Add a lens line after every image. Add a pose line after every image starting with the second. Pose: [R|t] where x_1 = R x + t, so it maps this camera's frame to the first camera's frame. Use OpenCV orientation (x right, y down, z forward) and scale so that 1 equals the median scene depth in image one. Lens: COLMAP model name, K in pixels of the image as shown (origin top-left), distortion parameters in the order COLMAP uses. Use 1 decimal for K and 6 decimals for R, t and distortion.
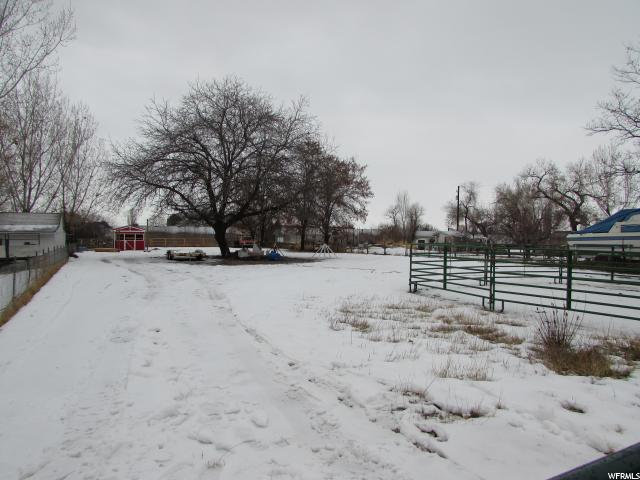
lens RADIAL K [[468.9, 0, 320.0], [0, 468.9, 240.0], [0, 0, 1]] dist [-0.000175, 0.000773]
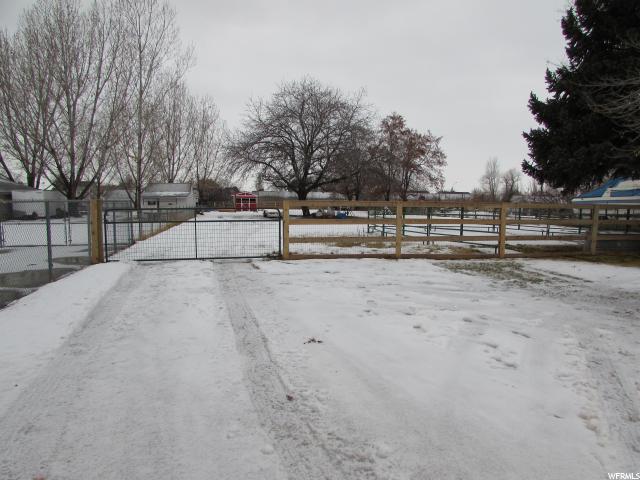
lens RADIAL K [[468.9, 0, 320.0], [0, 468.9, 240.0], [0, 0, 1]] dist [-0.000175, 0.000773]
pose [[0.966752, 0.023706, -0.254614, 0.163743], [-0.004577, 0.997138, 0.075461, 0.004262], [0.255674, -0.071787, 0.964094, -0.243674]]
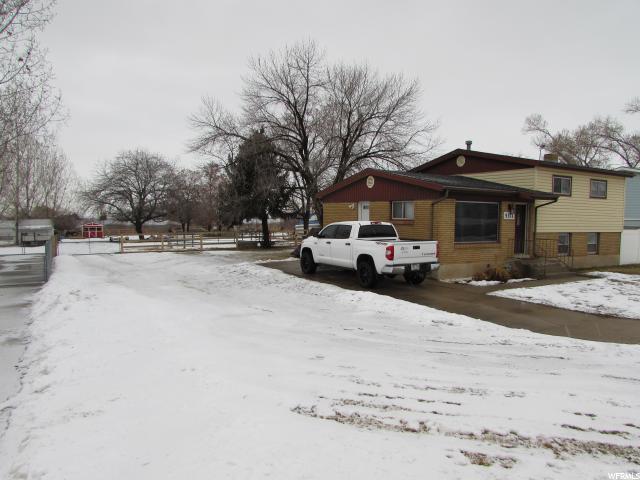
lens RADIAL K [[456.9, 0, 322.4], [0, 456.9, 241.9], [0, 0, 1]] dist [-0.043009, -0.001259]
pose [[0.997458, -0.017610, 0.069044, 0.376105], [0.015188, 0.999256, 0.035445, -0.010037], [-0.069617, -0.034307, 0.996984, -0.818428]]
